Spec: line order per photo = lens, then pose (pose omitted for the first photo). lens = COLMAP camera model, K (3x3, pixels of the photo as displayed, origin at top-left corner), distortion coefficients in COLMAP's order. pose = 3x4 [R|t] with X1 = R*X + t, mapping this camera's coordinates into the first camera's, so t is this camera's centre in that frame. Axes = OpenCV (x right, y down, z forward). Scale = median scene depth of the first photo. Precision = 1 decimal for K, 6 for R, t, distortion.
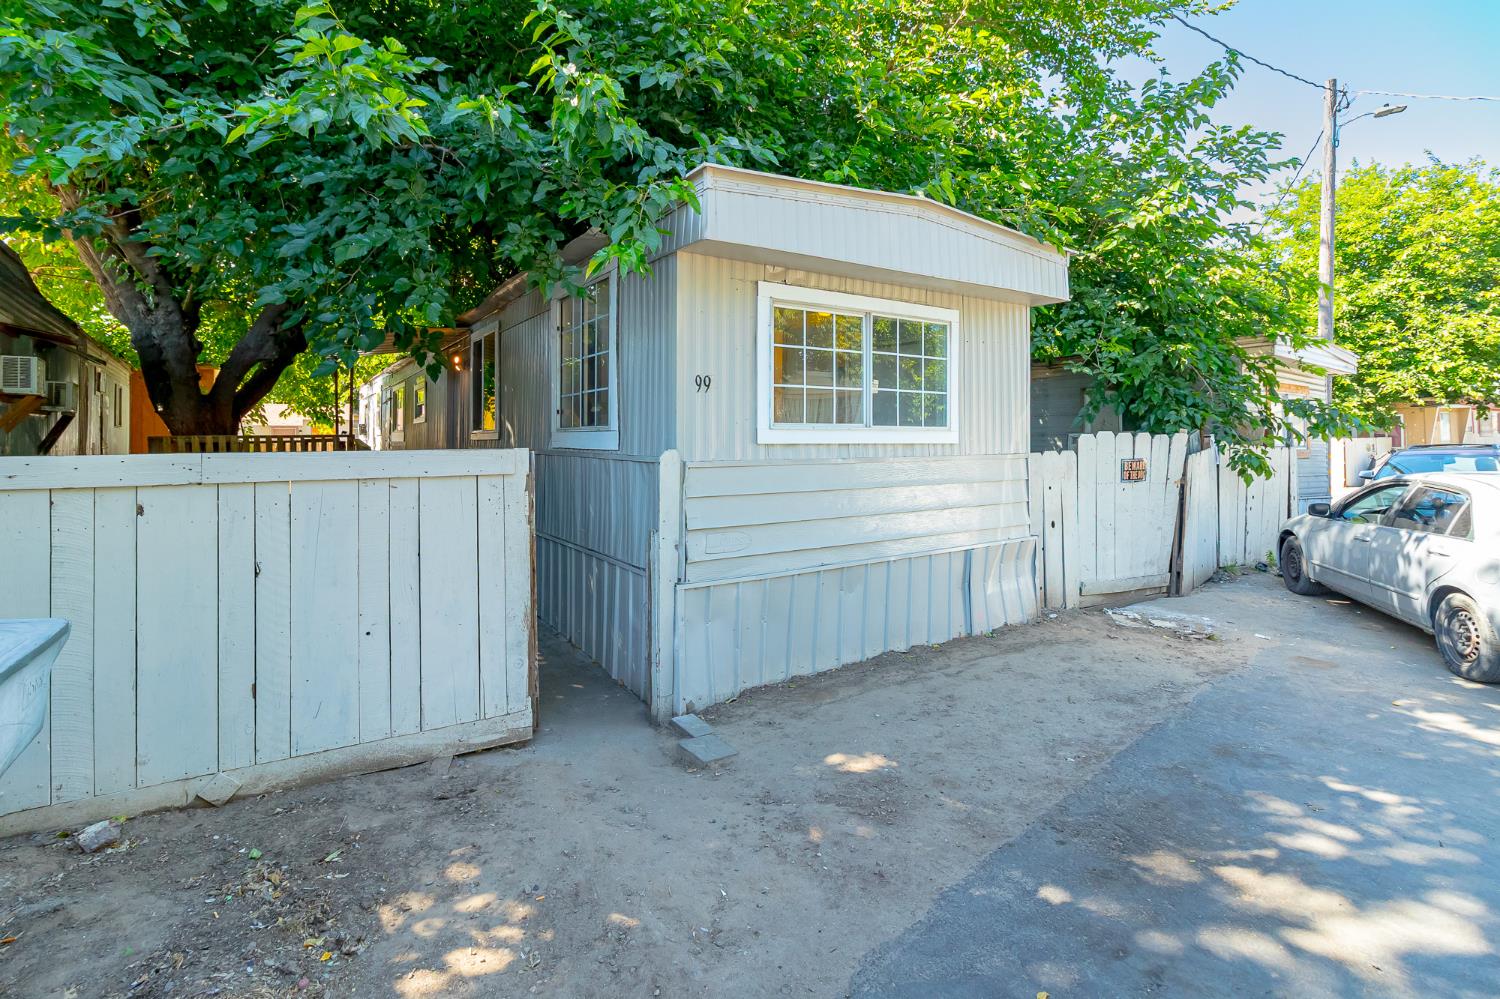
lens RADIAL K [[719.3, 0, 751.1], [0, 719.3, 429.9], [0, 0, 1]] dist [-0.000592, 0.000143]
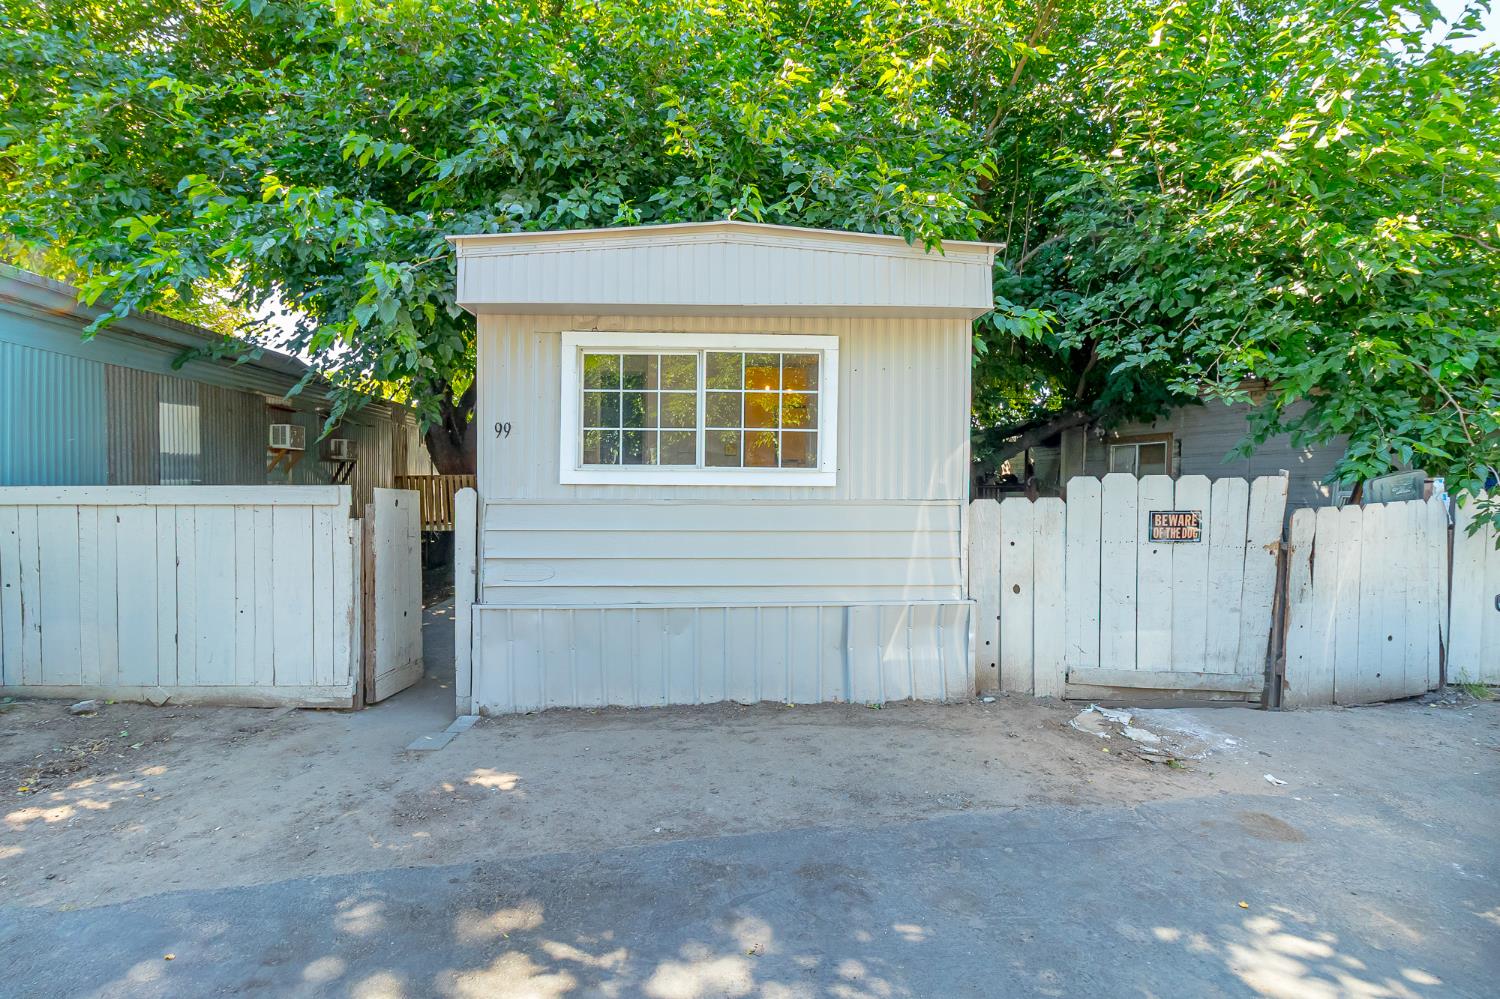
lens RADIAL K [[715.8, 0, 749.7], [0, 715.8, 488.2], [0, 0, 1]] dist [0.003247, -0.000276]
pose [[0.850558, 0.012619, -0.525729, 0.786709], [0.000607, 0.999688, 0.024978, -0.000513], [0.525880, -0.021565, 0.850285, 0.225790]]
